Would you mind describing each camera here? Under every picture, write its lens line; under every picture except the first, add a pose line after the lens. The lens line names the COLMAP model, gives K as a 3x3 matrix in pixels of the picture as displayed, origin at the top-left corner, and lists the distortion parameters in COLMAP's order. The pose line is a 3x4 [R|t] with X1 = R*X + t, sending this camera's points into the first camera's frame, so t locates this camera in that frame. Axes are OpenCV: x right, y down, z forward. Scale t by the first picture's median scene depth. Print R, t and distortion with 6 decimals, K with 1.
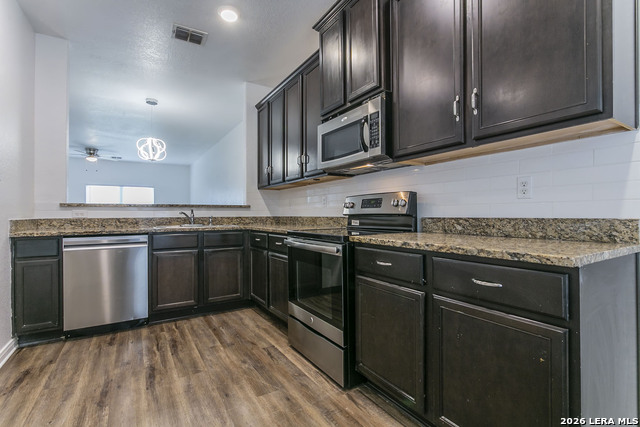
lens RADIAL K [[308.3, 0, 327.9], [0, 308.3, 214.6], [0, 0, 1]] dist [0.001295, 0.000484]
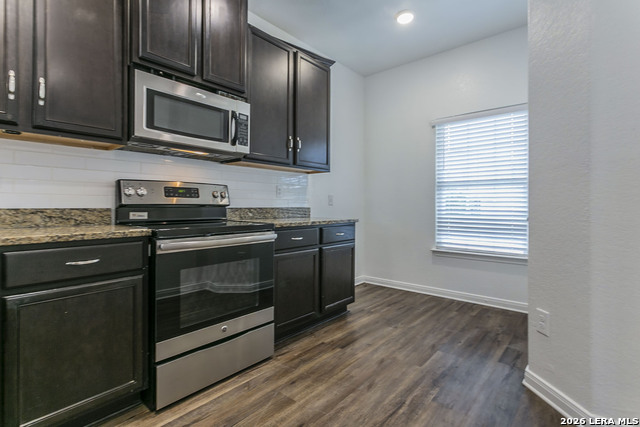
lens RADIAL K [[302.7, 0, 320.9], [0, 302.7, 205.8], [0, 0, 1]] dist [0.001146, 0.000227]
pose [[-0.284512, 0.004882, 0.958660, -0.846603], [-0.000344, 0.999986, -0.005195, 0.006811], [-0.958672, -0.001808, -0.284506, 0.896544]]
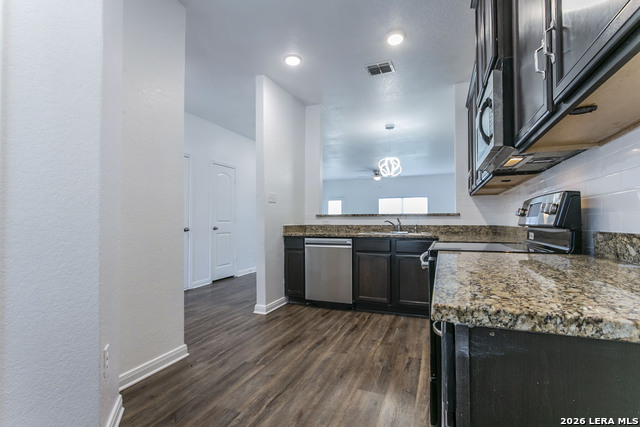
lens RADIAL K [[310.6, 0, 321.3], [0, 310.6, 218.5], [0, 0, 1]] dist [-0.000391, 0.000258]
pose [[0.582324, -0.003388, -0.812950, 0.456132], [-0.003978, 0.999967, -0.007016, -0.009192], [0.812947, 0.007320, 0.582291, 0.181334]]
